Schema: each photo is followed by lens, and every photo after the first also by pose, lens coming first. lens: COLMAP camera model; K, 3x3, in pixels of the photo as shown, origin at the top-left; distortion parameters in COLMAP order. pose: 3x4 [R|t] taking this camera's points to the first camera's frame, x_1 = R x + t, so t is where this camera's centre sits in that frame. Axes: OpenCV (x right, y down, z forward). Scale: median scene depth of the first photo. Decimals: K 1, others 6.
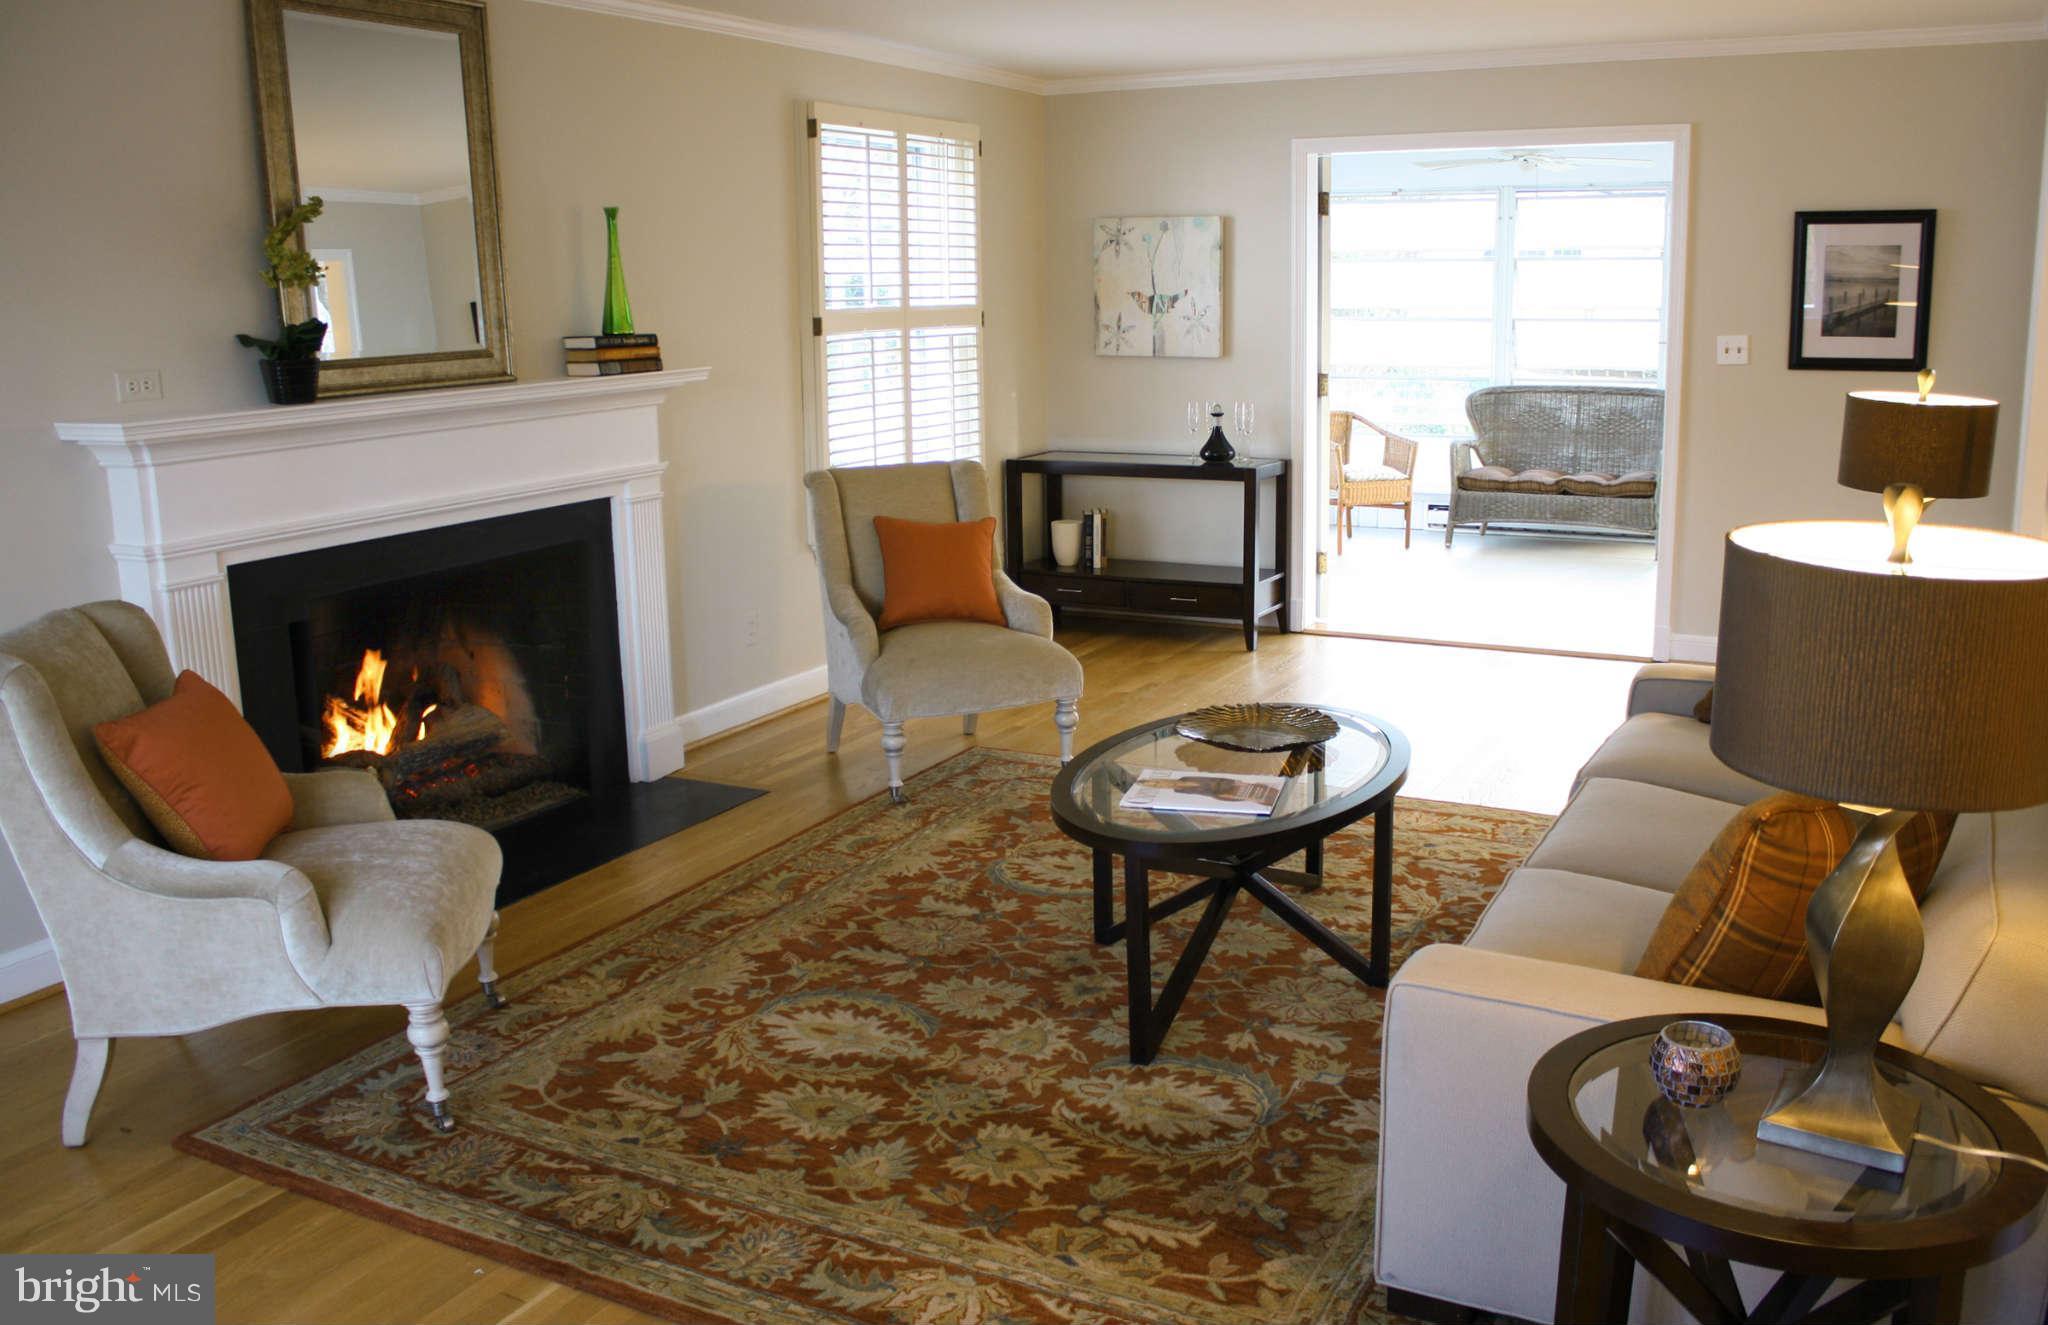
lens RADIAL K [[1745.4, 0, 1024.0], [0, 1745.4, 662.5], [0, 0, 1]] dist [-0.158255, 0.355431]
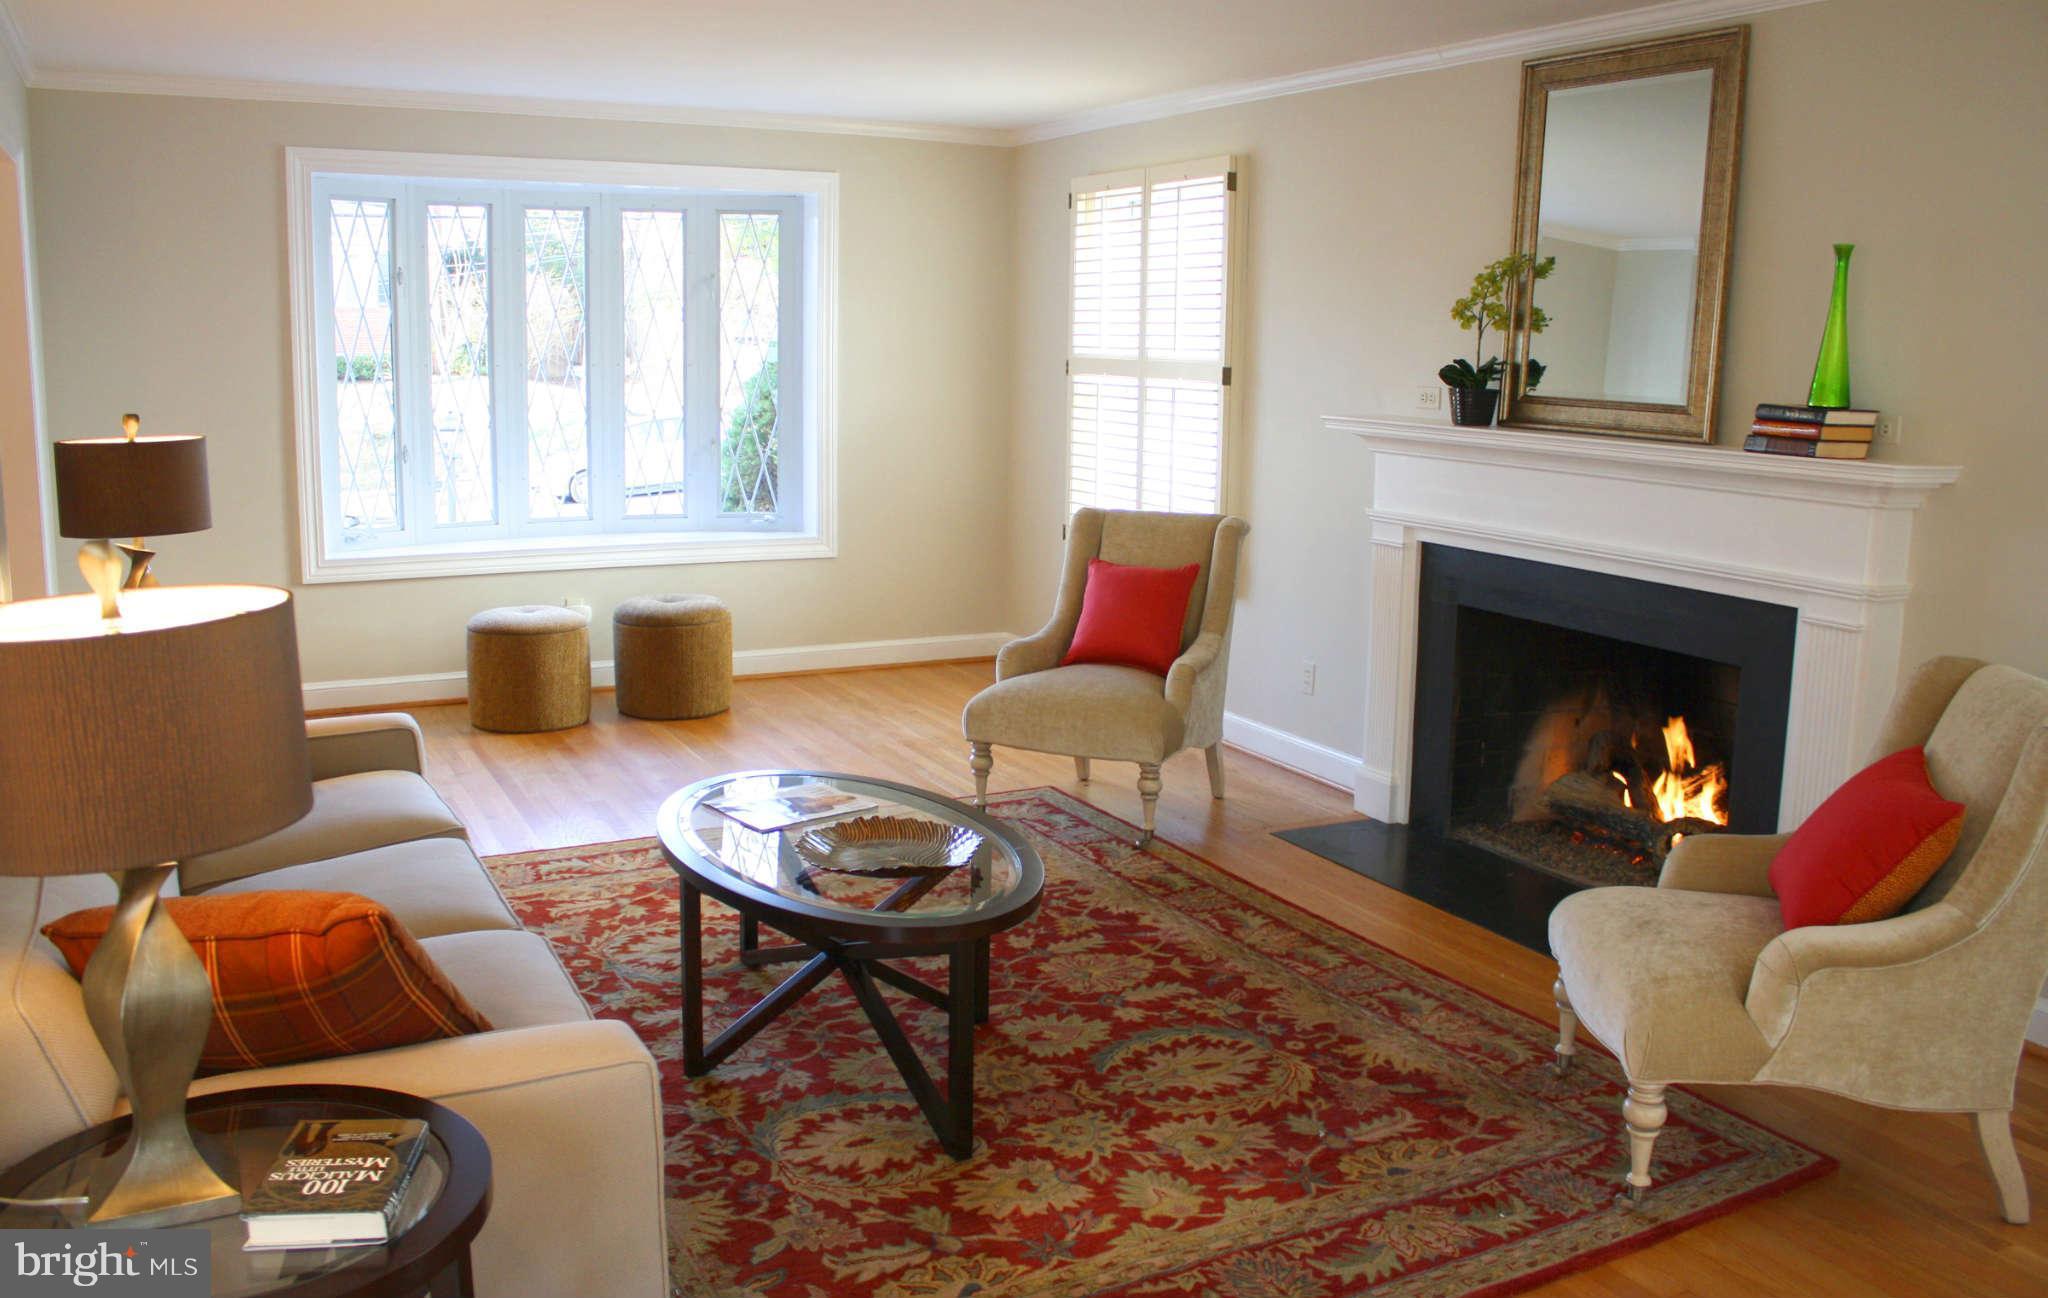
lens RADIAL K [[1709.9, 0, 1017.6], [0, 1709.9, 607.2], [0, 0, 1]] dist [-0.161180, 0.189503]
pose [[-0.562026, 0.142593, -0.814735, 0.704310], [-0.180661, 0.940080, 0.289156, -0.302224], [0.807148, 0.309704, -0.502588, 1.311939]]
